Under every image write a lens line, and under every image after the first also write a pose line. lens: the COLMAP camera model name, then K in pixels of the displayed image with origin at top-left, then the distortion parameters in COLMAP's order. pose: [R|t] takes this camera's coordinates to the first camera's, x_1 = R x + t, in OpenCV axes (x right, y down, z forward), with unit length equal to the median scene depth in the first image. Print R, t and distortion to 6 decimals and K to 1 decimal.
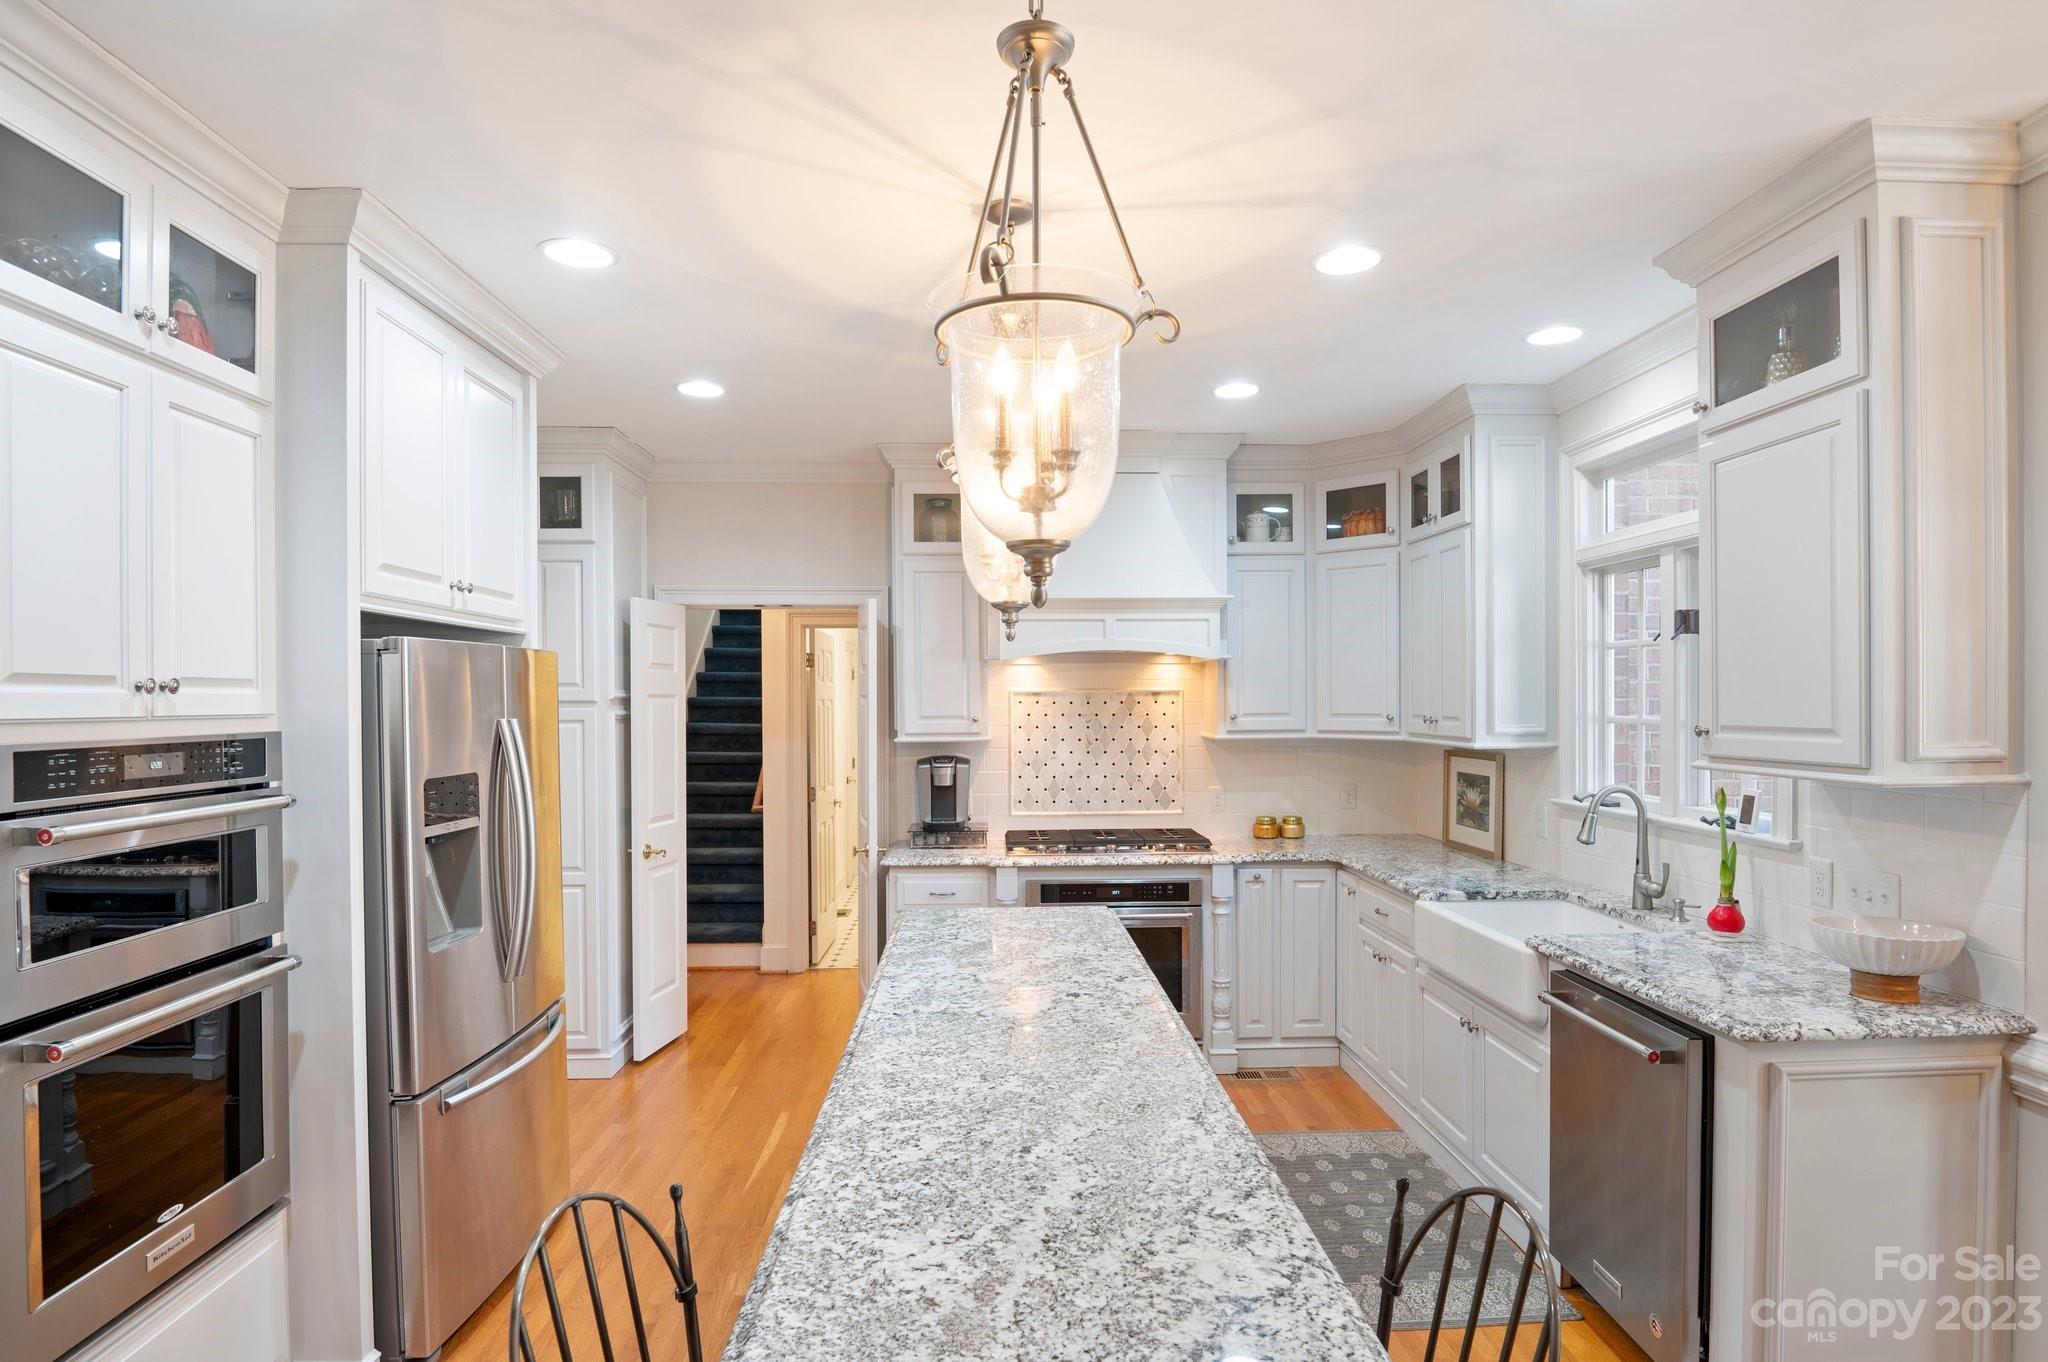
lens RADIAL K [[1084.7, 0, 1029.4], [0, 1084.7, 711.8], [0, 0, 1]] dist [-0.013041, -0.009658]
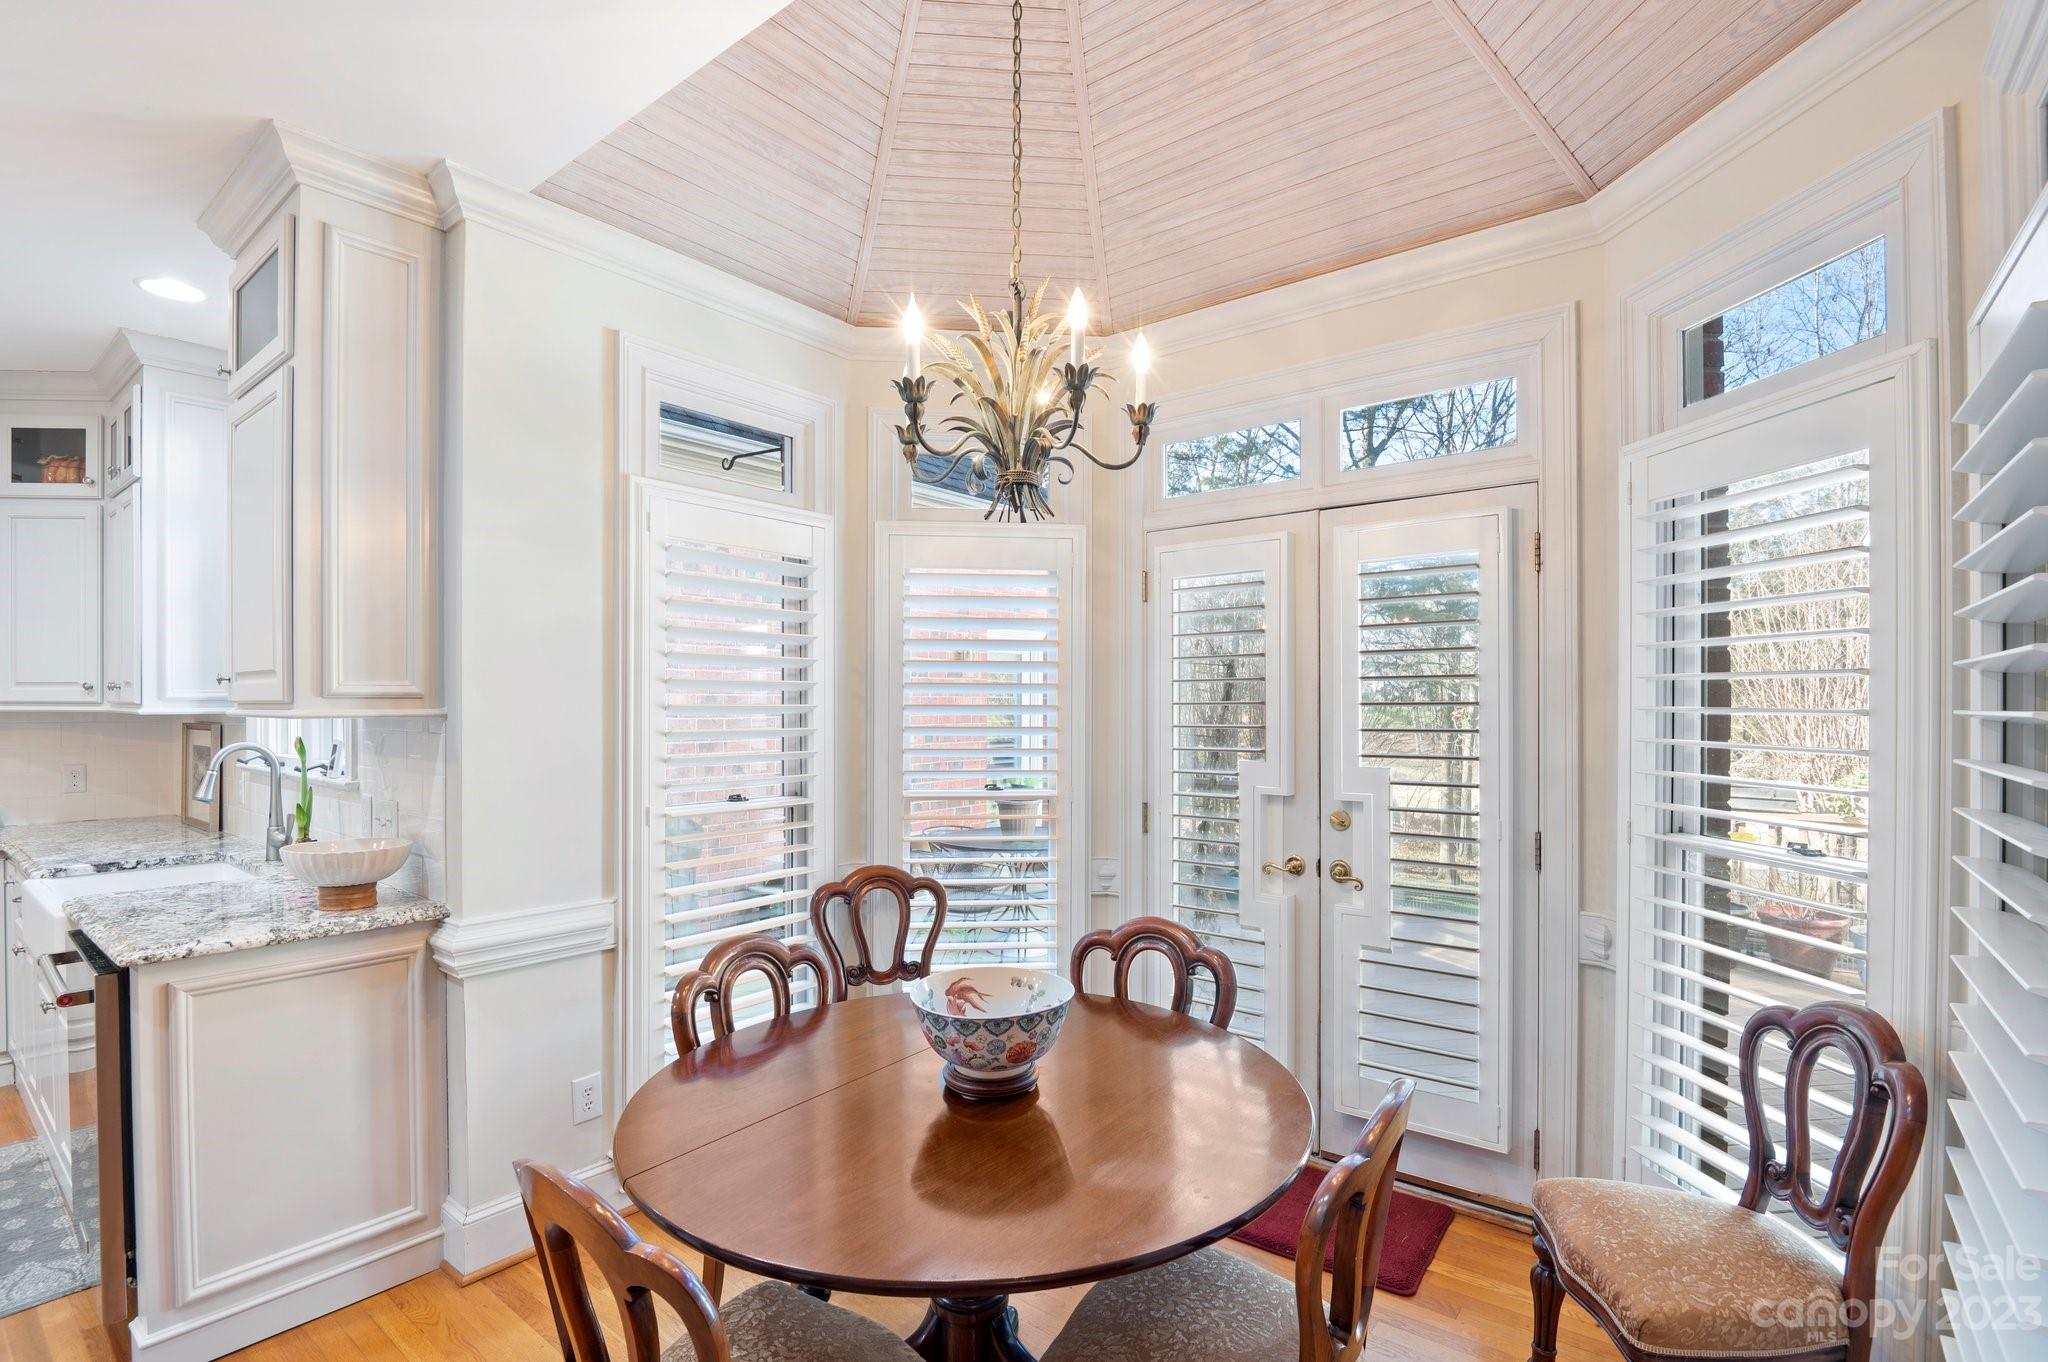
lens RADIAL K [[952.0, 0, 1028.8], [0, 952.0, 709.0], [0, 0, 1]] dist [-0.016765, -0.003507]
pose [[0.654217, 0.000426, 0.756307, 0.272853], [0.004621, 0.999979, -0.004560, 0.033494], [-0.756293, 0.006478, 0.654201, -0.115336]]
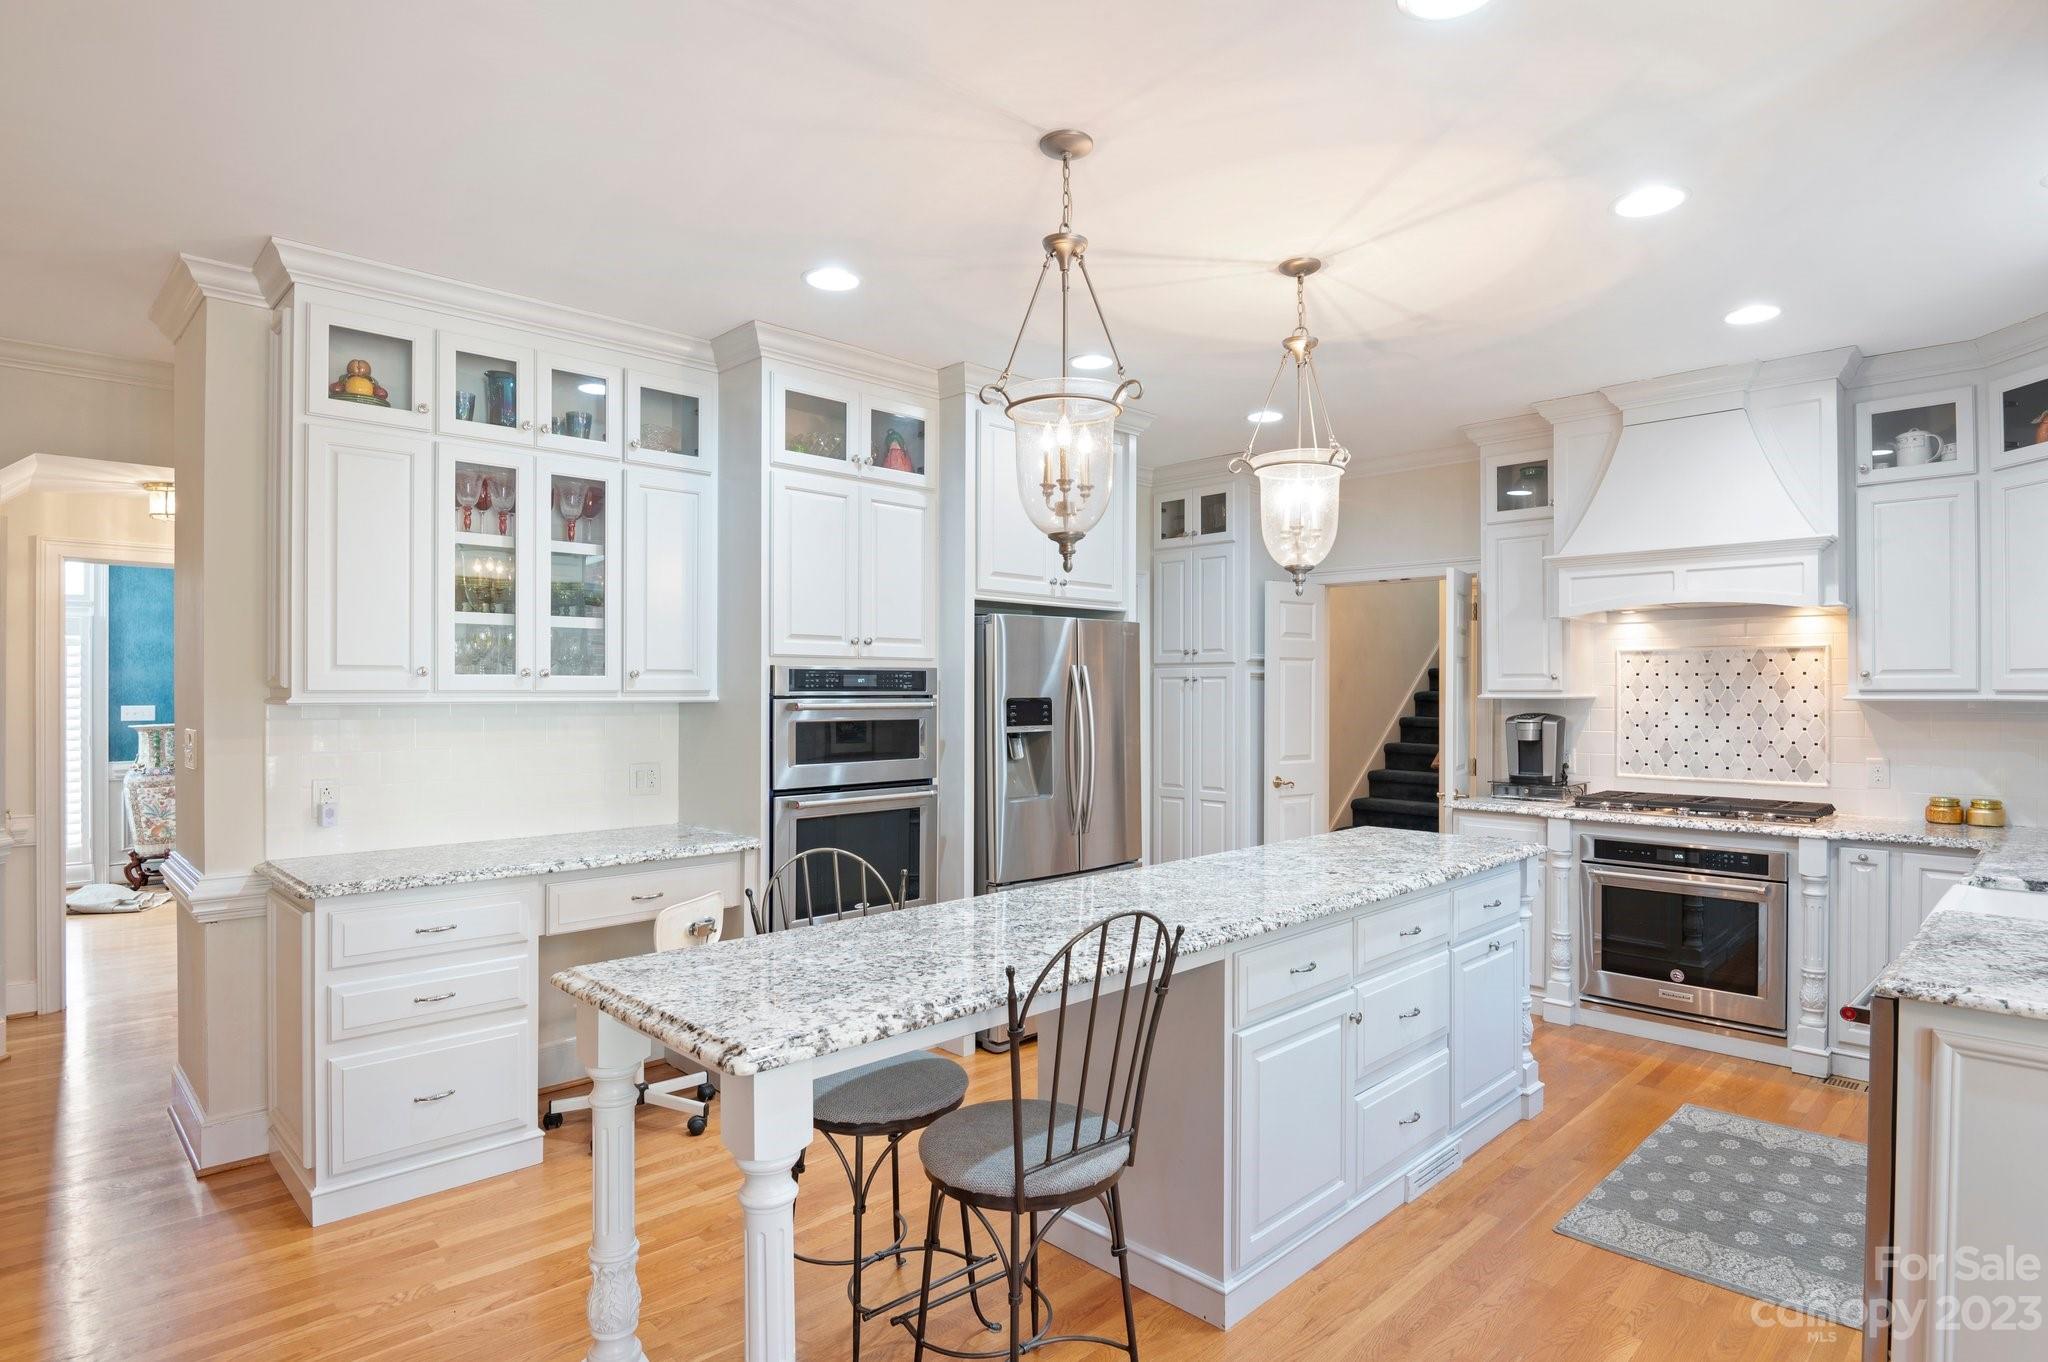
lens RADIAL K [[1084.7, 0, 1033.2], [0, 1084.7, 692.8], [0, 0, 1]] dist [-0.013041, -0.009658]
pose [[0.671828, 0.007642, -0.740668, 0.415178], [-0.012581, 0.999920, -0.001095, 0.032182], [0.740601, 0.010054, 0.671870, -0.060697]]
